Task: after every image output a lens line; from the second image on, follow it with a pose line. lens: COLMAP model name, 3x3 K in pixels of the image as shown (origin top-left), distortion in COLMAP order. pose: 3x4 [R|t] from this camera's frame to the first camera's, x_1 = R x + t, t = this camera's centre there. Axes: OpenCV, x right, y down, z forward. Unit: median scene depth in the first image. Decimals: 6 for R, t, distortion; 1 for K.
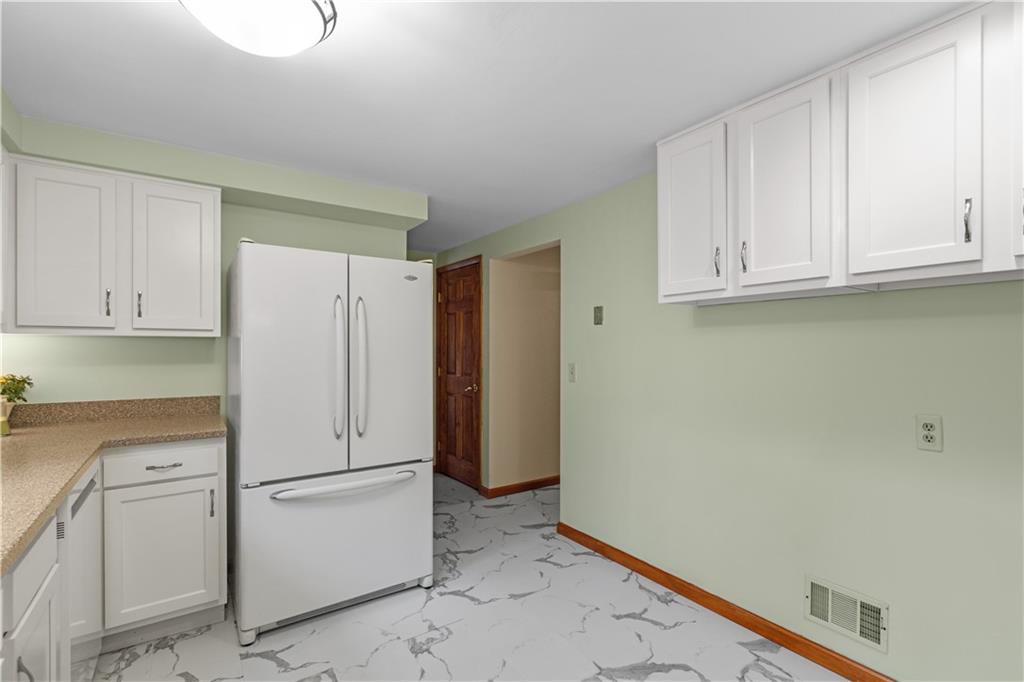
lens RADIAL K [[470.8, 0, 511.6], [0, 470.8, 350.5], [0, 0, 1]] dist [0.012398, -0.000243]
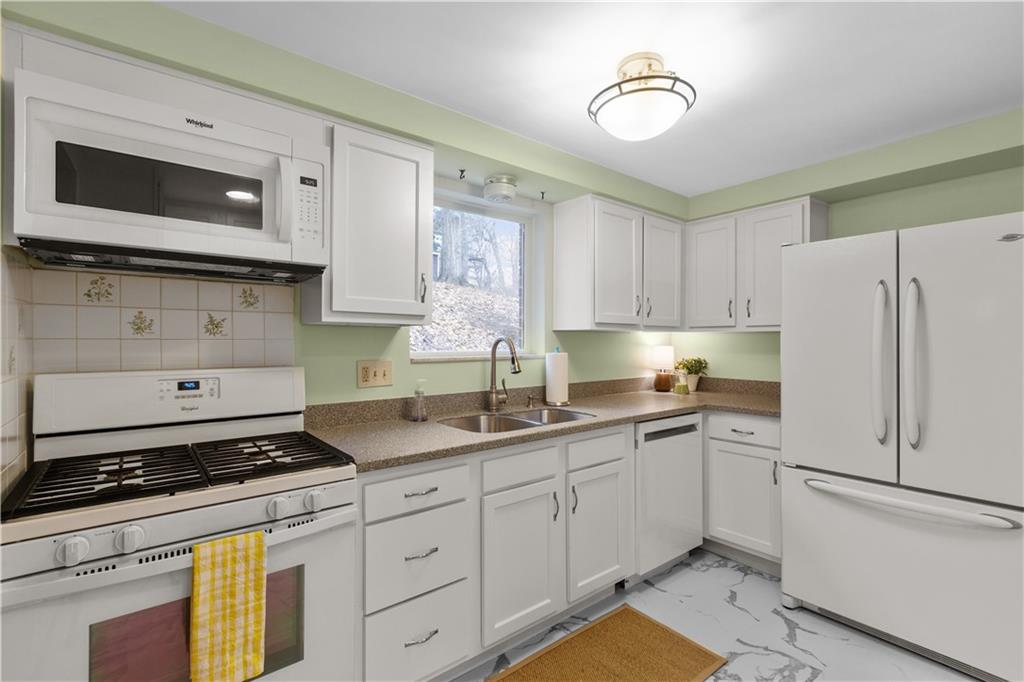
lens RADIAL K [[470.8, 0, 510.7], [0, 470.8, 339.1], [0, 0, 1]] dist [0.012398, -0.000243]
pose [[0.065183, -0.007292, -0.997847, 0.487105], [-0.006723, 0.999947, -0.007747, 0.004619], [0.997851, 0.007213, 0.065130, 0.264322]]
